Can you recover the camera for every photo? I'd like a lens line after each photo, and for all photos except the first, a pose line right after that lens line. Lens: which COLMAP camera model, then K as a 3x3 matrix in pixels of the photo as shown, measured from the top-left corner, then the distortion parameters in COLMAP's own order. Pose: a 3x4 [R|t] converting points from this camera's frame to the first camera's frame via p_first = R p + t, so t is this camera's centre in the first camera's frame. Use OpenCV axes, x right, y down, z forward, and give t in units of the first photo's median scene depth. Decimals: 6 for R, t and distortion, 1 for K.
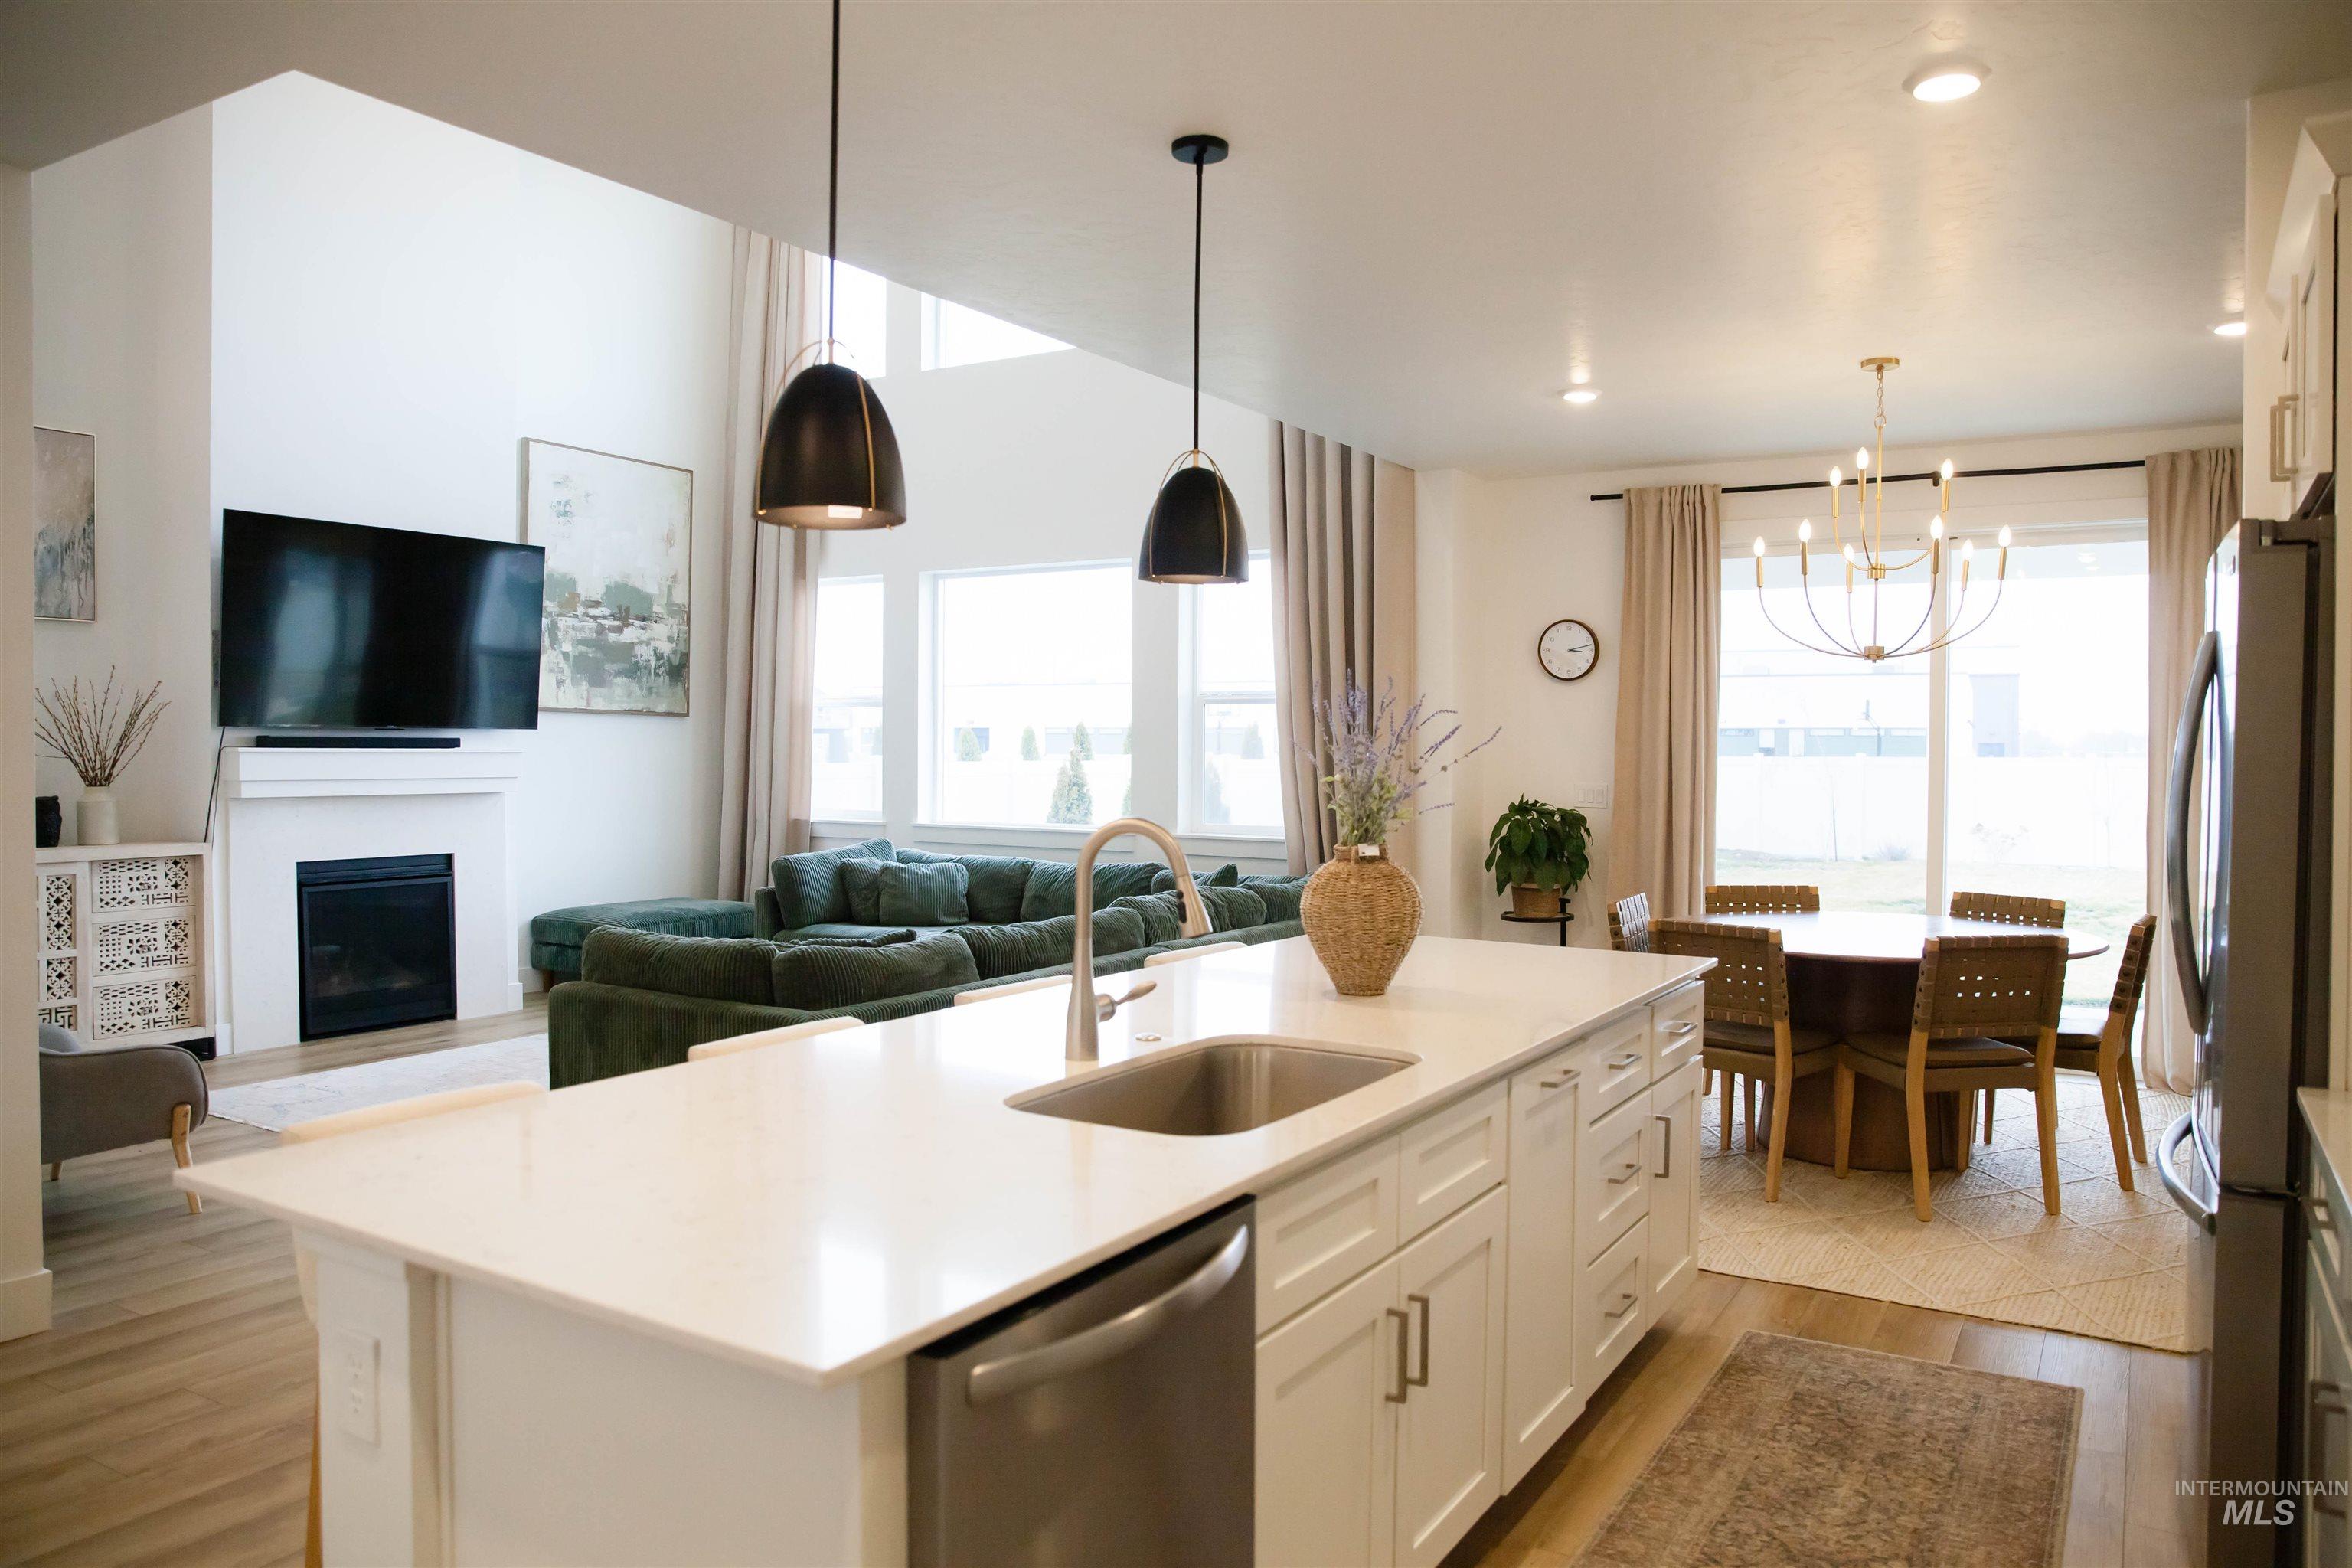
lens RADIAL K [[1642.0, 0, 1172.4], [0, 1642.0, 780.3], [0, 0, 1]] dist [-0.107078, 0.088510]
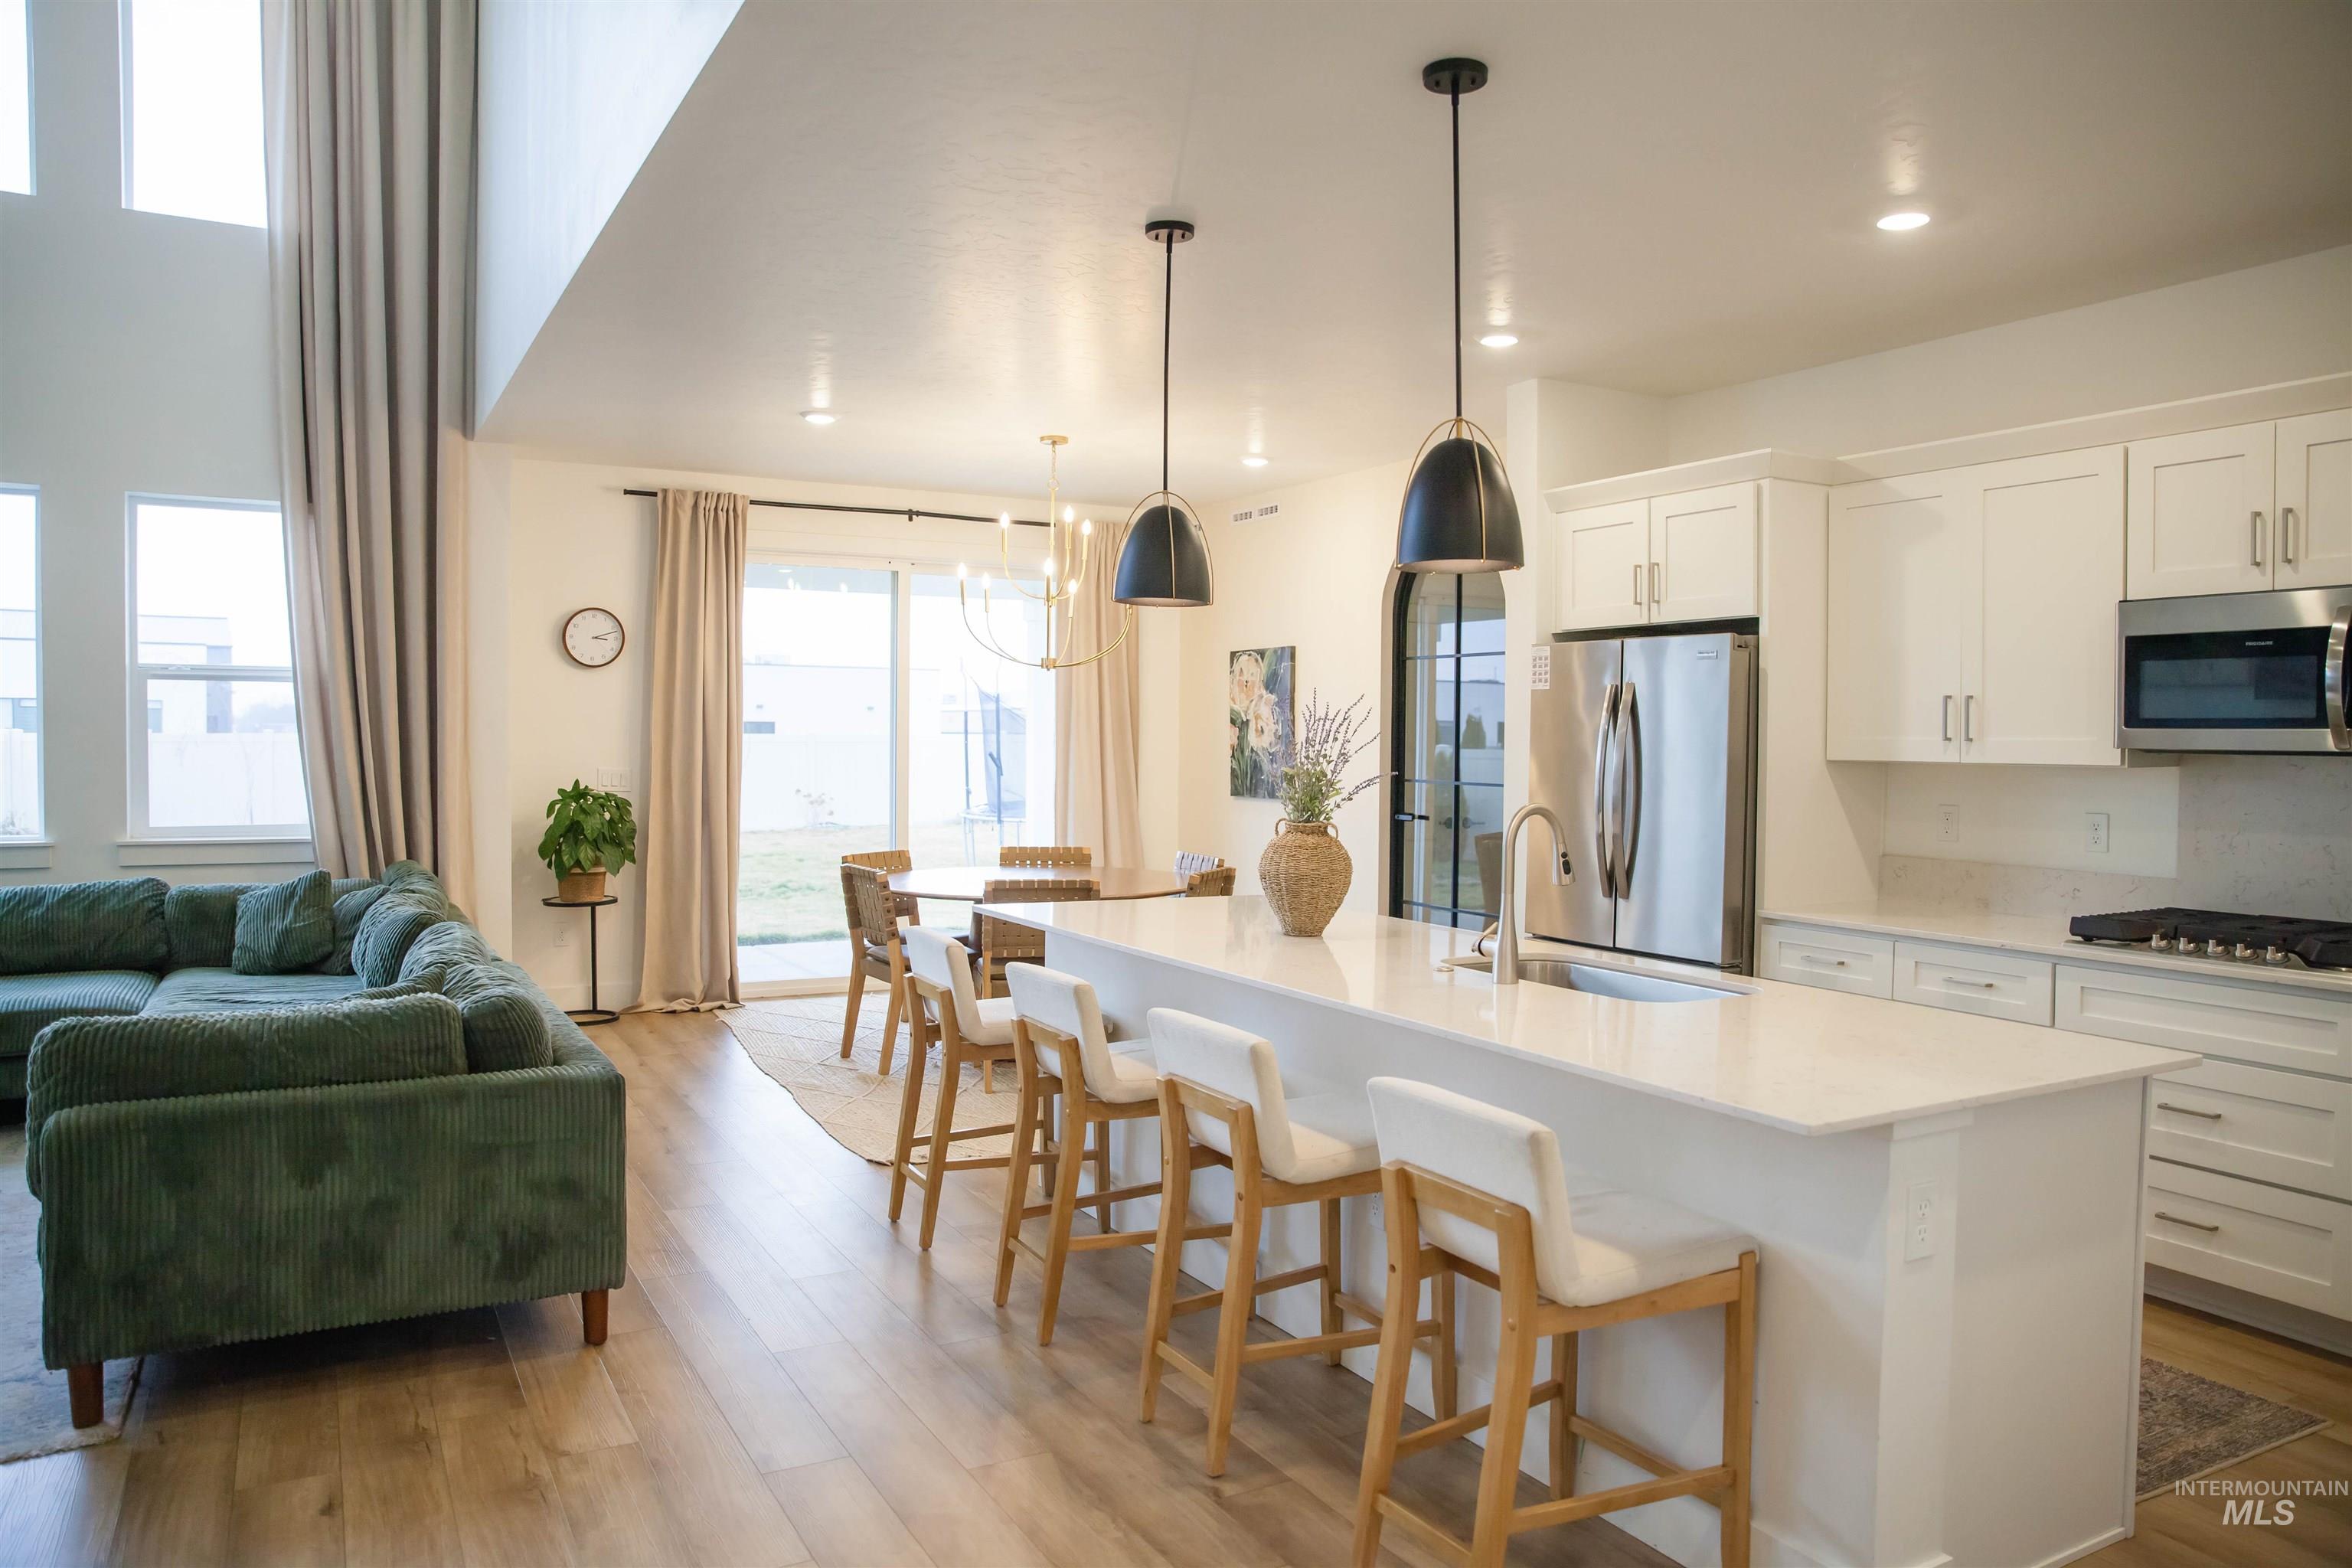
lens RADIAL K [[1595.5, 0, 1183.1], [0, 1595.5, 787.4], [0, 0, 1]] dist [-0.105251, 0.082751]
pose [[0.482871, -0.034529, 0.875010, -0.515196], [0.013556, 0.999397, 0.031957, -0.013848], [-0.875587, -0.003570, 0.483048, 0.229600]]
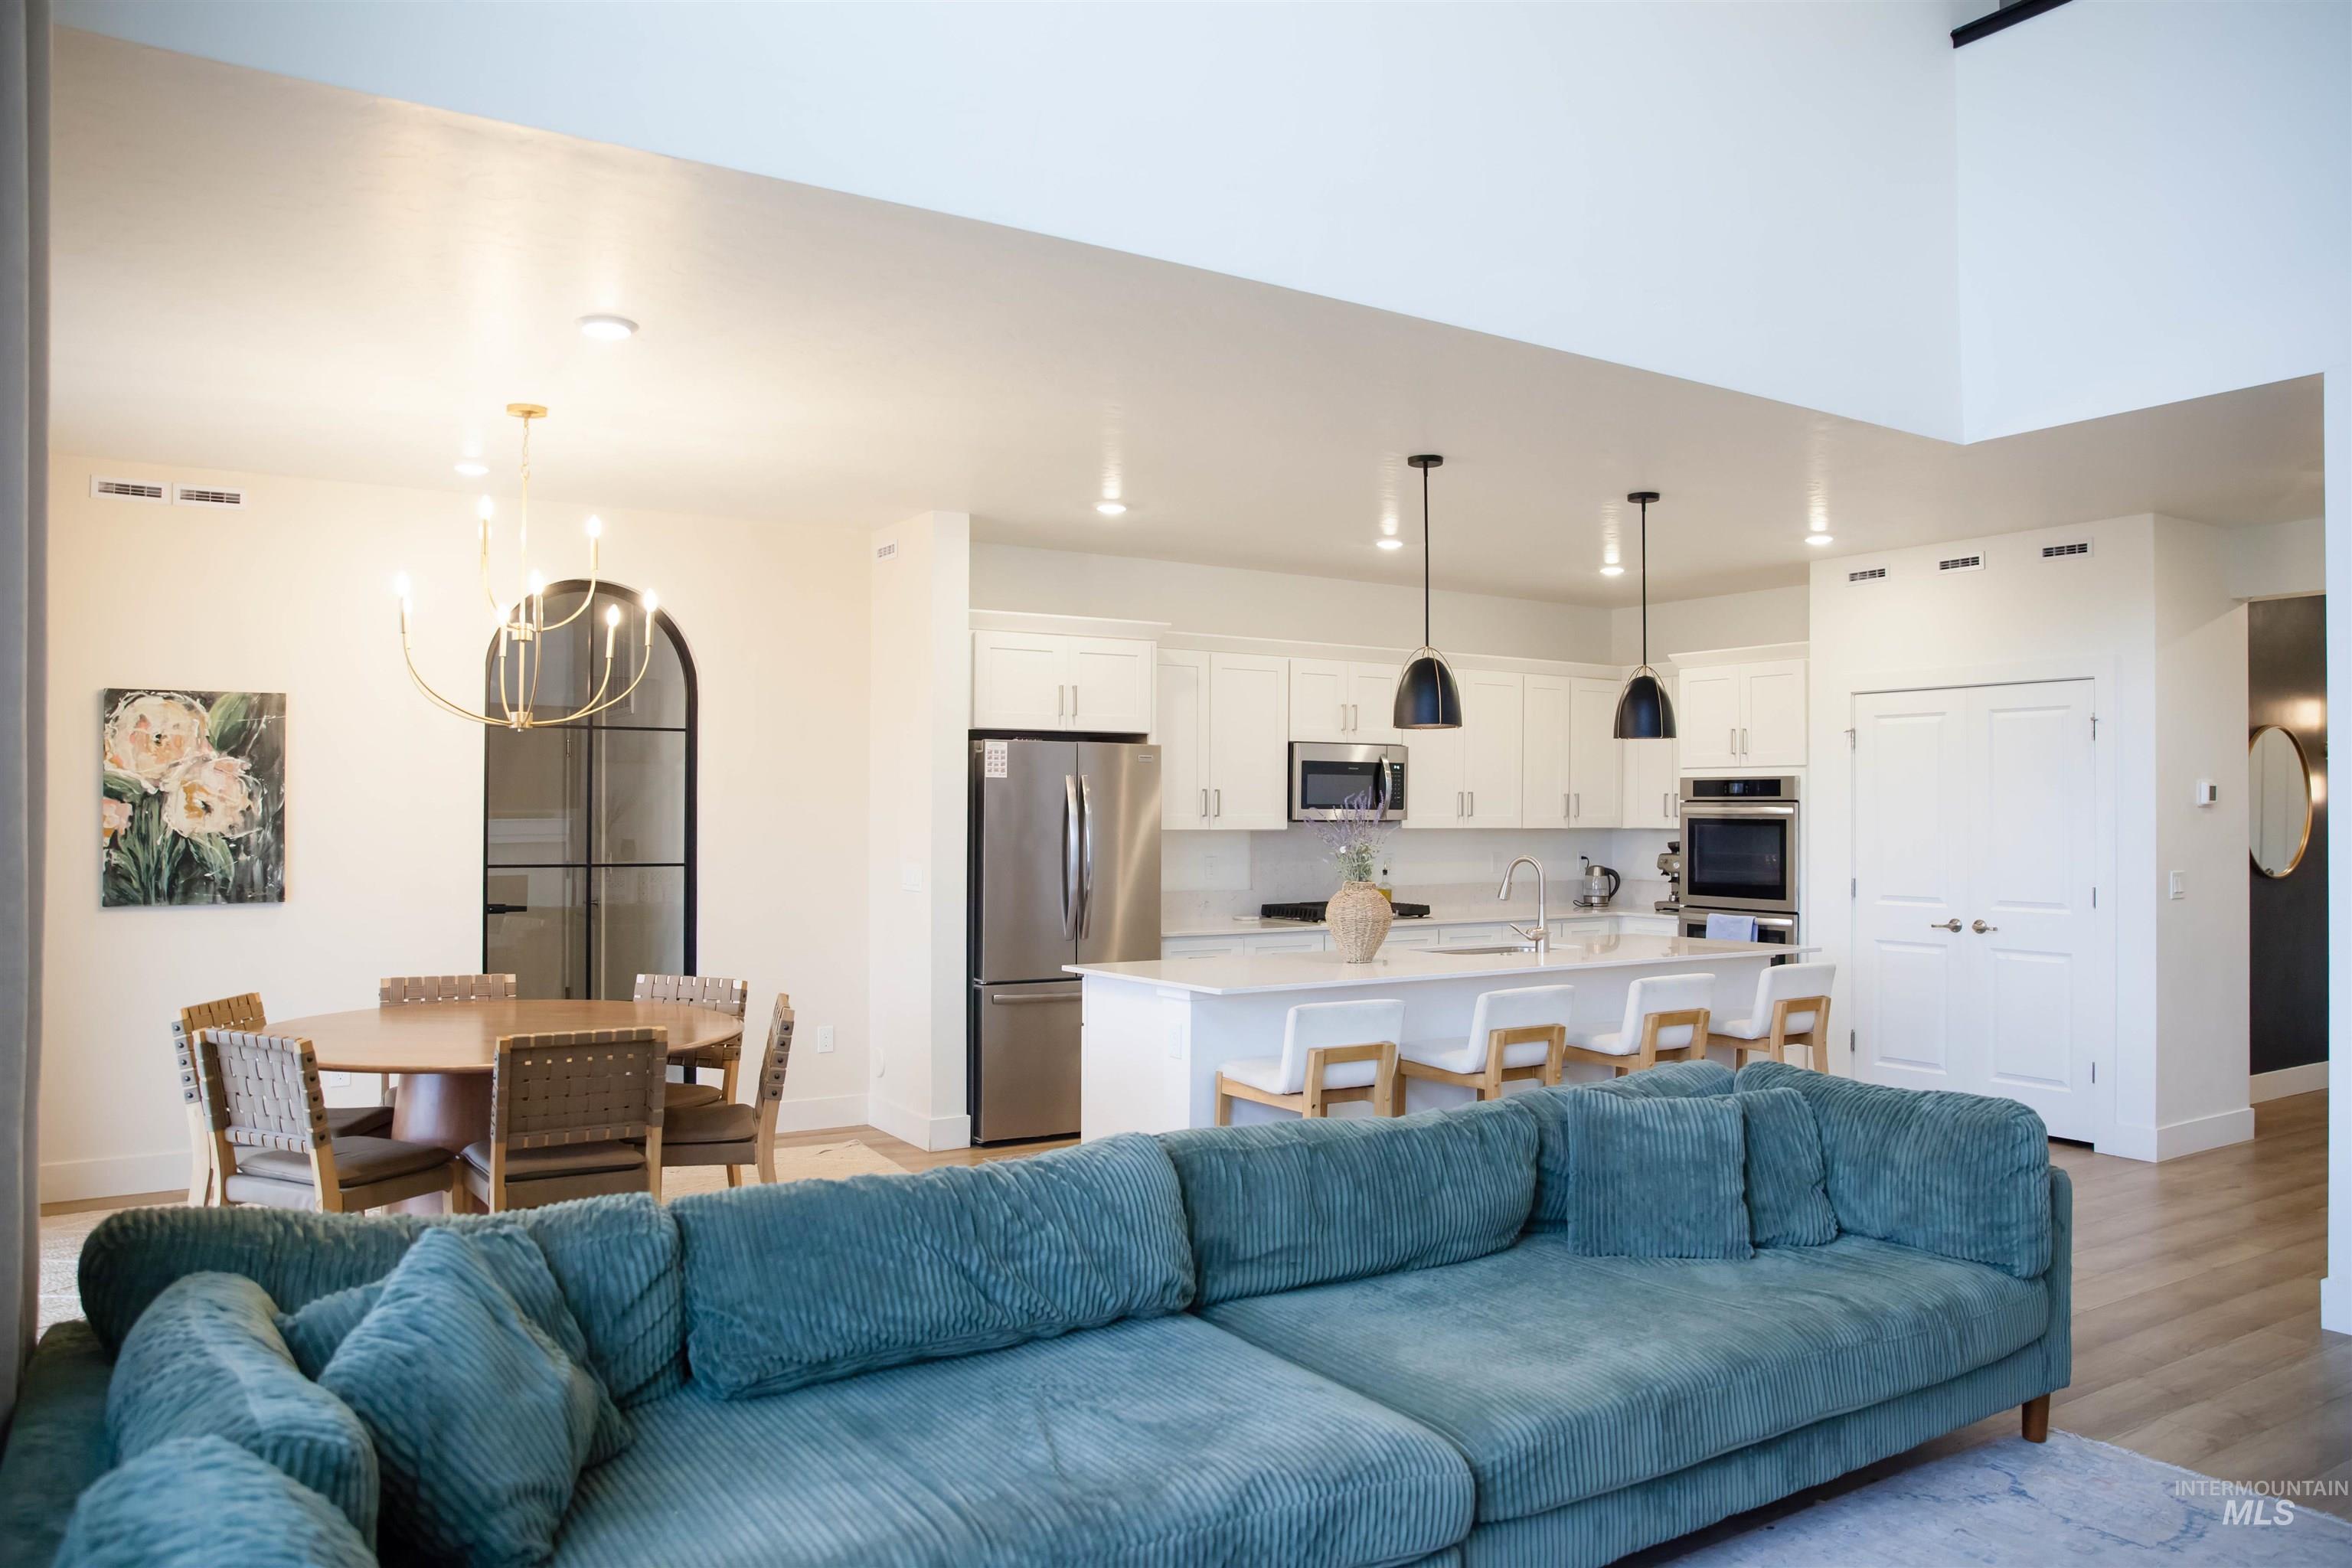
lens RADIAL K [[1642.0, 0, 1172.4], [0, 1642.0, 780.3], [0, 0, 1]] dist [-0.107078, 0.088510]
pose [[-0.899216, -0.004976, 0.437477, -0.246450], [-0.003763, 0.999986, 0.003639, -0.038537], [-0.437489, 0.001626, -0.899222, 1.357485]]
